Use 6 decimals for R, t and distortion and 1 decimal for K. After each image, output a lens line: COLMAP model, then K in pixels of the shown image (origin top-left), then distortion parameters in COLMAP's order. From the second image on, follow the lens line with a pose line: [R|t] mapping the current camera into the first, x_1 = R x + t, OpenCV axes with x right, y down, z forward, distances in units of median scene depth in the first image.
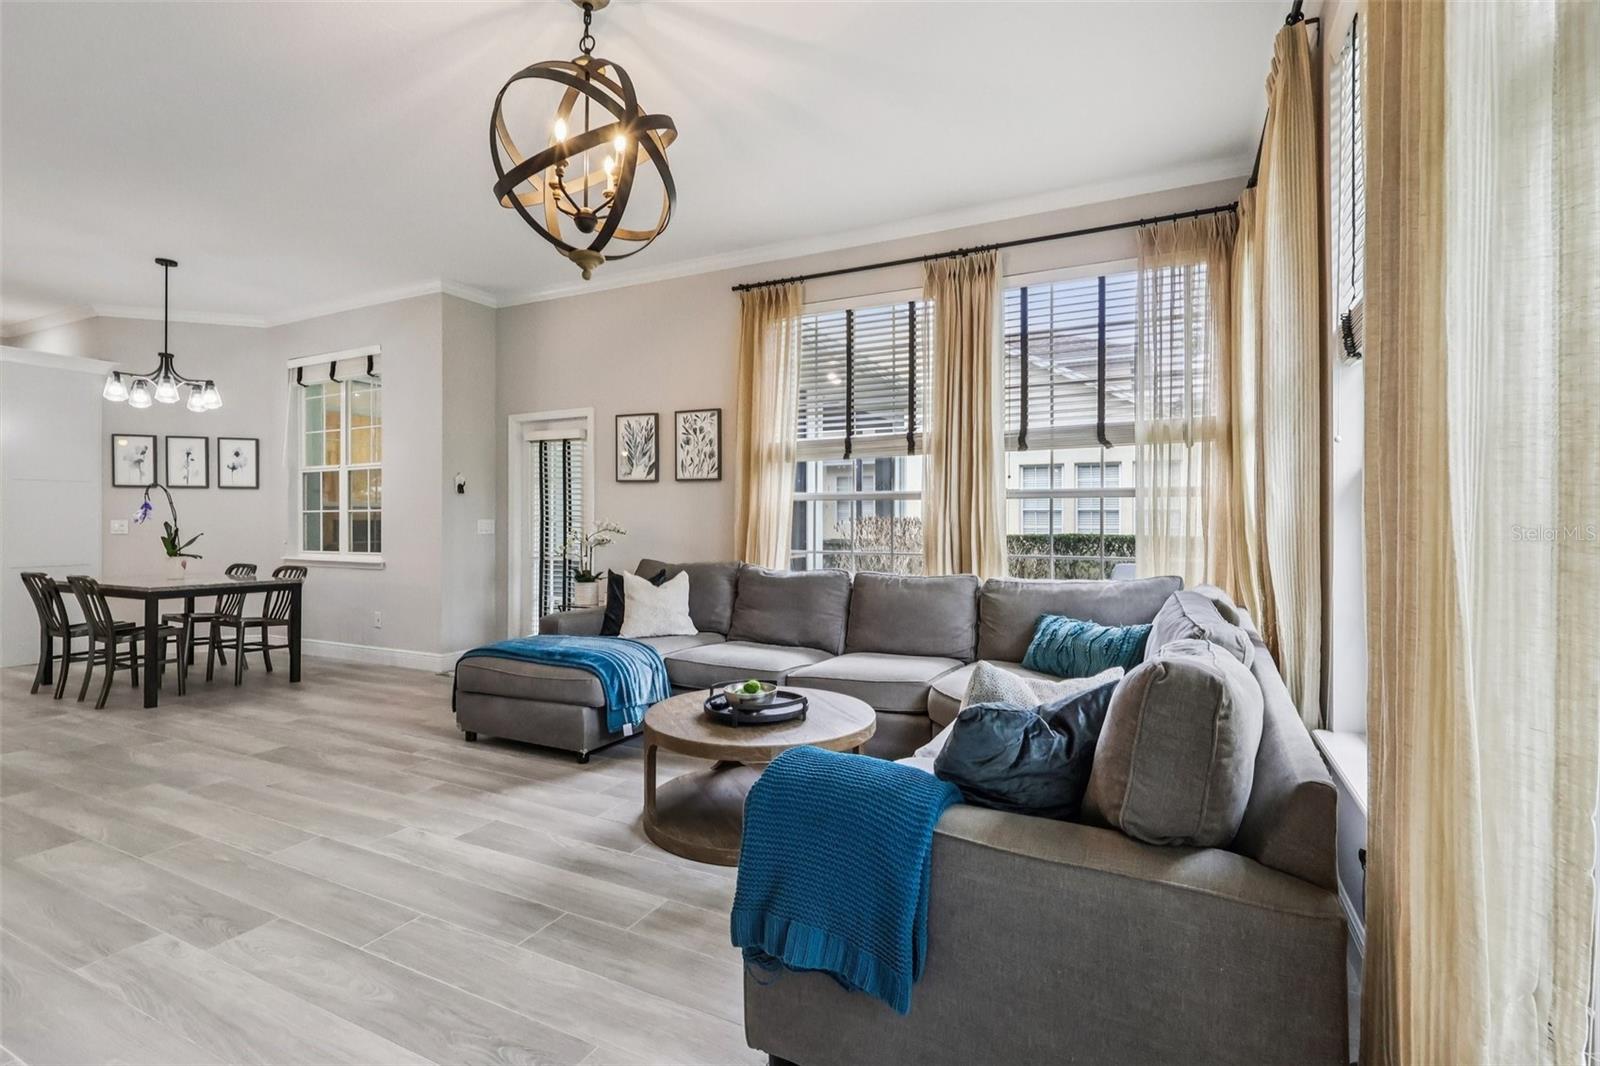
lens RADIAL K [[747.1, 0, 799.5], [0, 747.1, 527.3], [0, 0, 1]] dist [-0.000653, -0.000508]
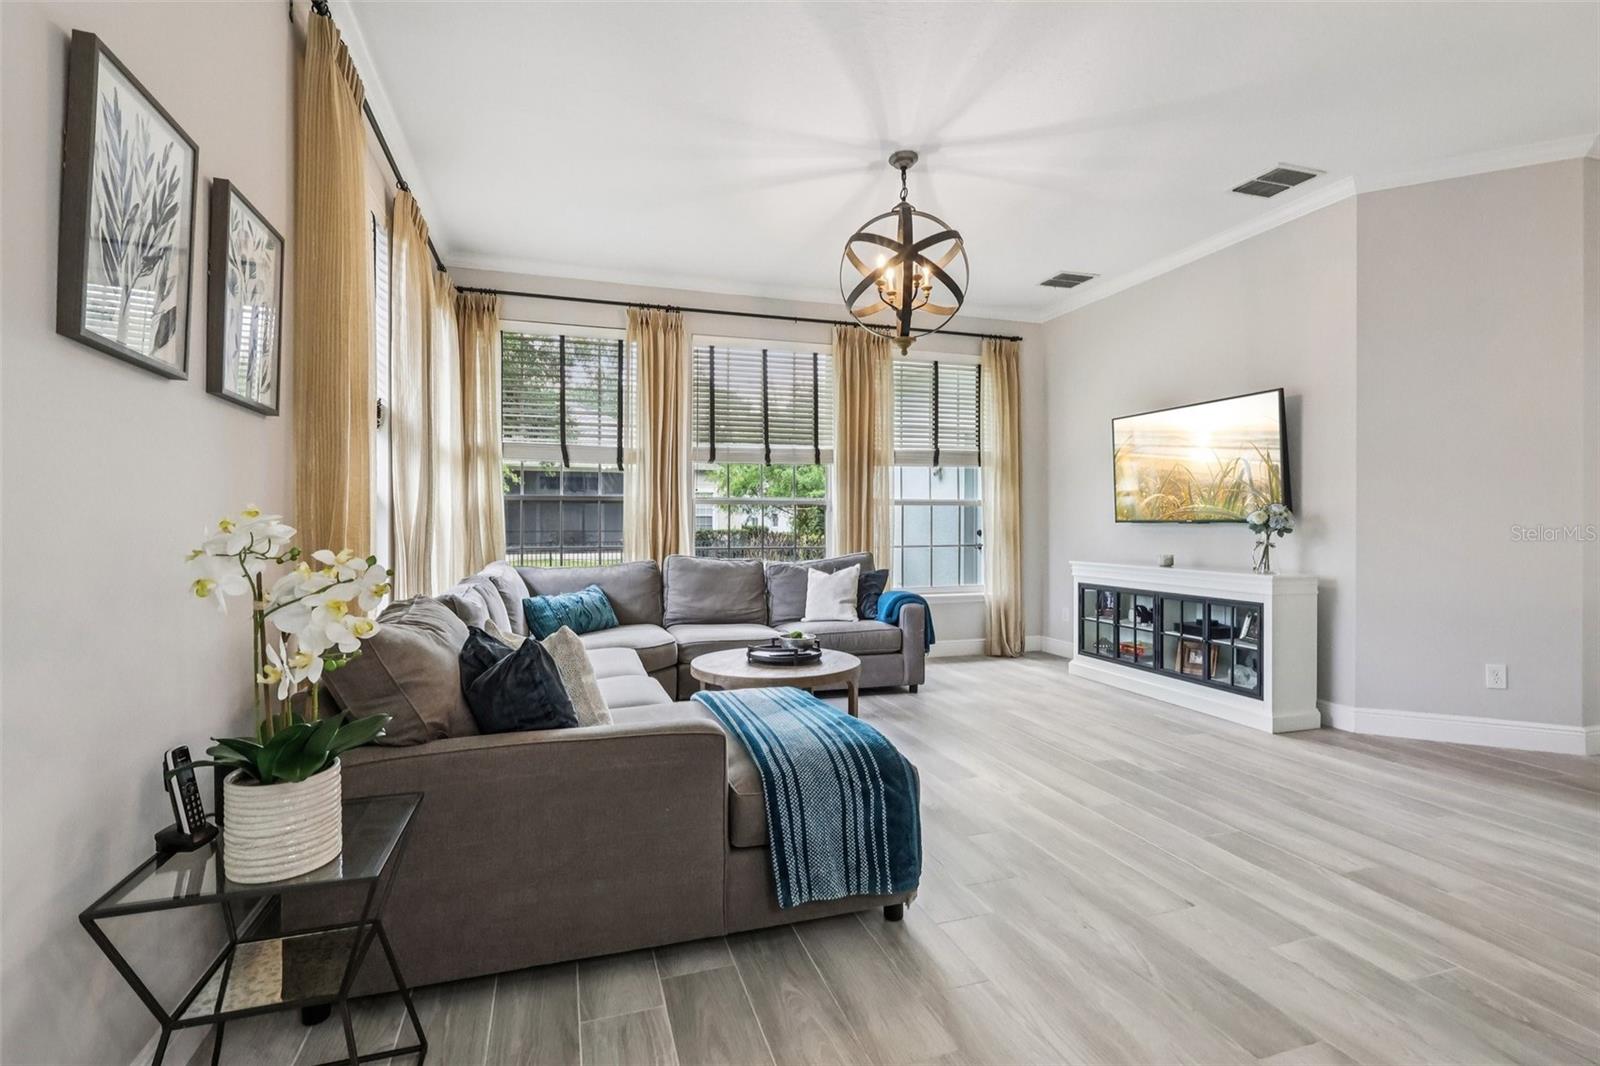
lens RADIAL K [[747.1, 0, 799.5], [0, 747.1, 527.3], [0, 0, 1]] dist [-0.000653, -0.000508]
pose [[-0.703263, -0.003295, 0.710922, -0.892172], [0.005655, 0.999932, 0.010229, -0.009440], [-0.710907, 0.011214, -0.703196, 1.640163]]
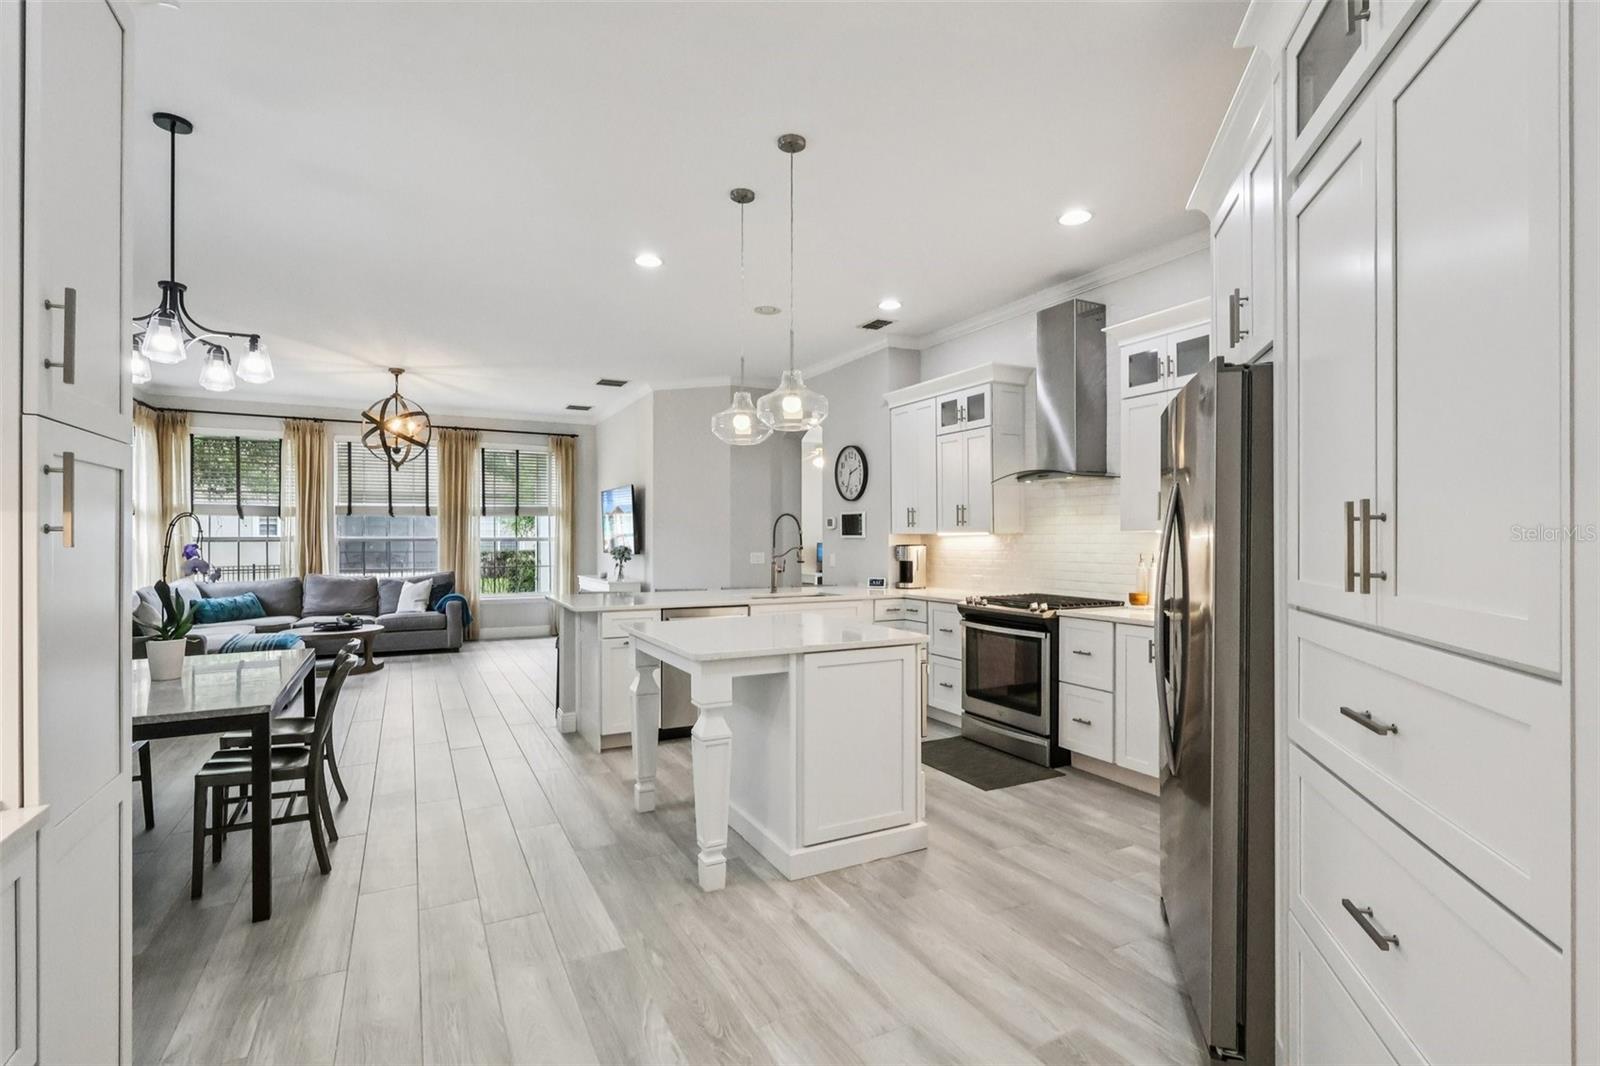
lens RADIAL K [[747.1, 0, 799.5], [0, 747.1, 527.3], [0, 0, 1]] dist [-0.000653, -0.000508]
pose [[-0.821439, 0.010432, 0.570200, -2.390708], [0.004193, 0.999916, -0.012252, -0.055664], [-0.570280, -0.007673, -0.821414, 1.864113]]
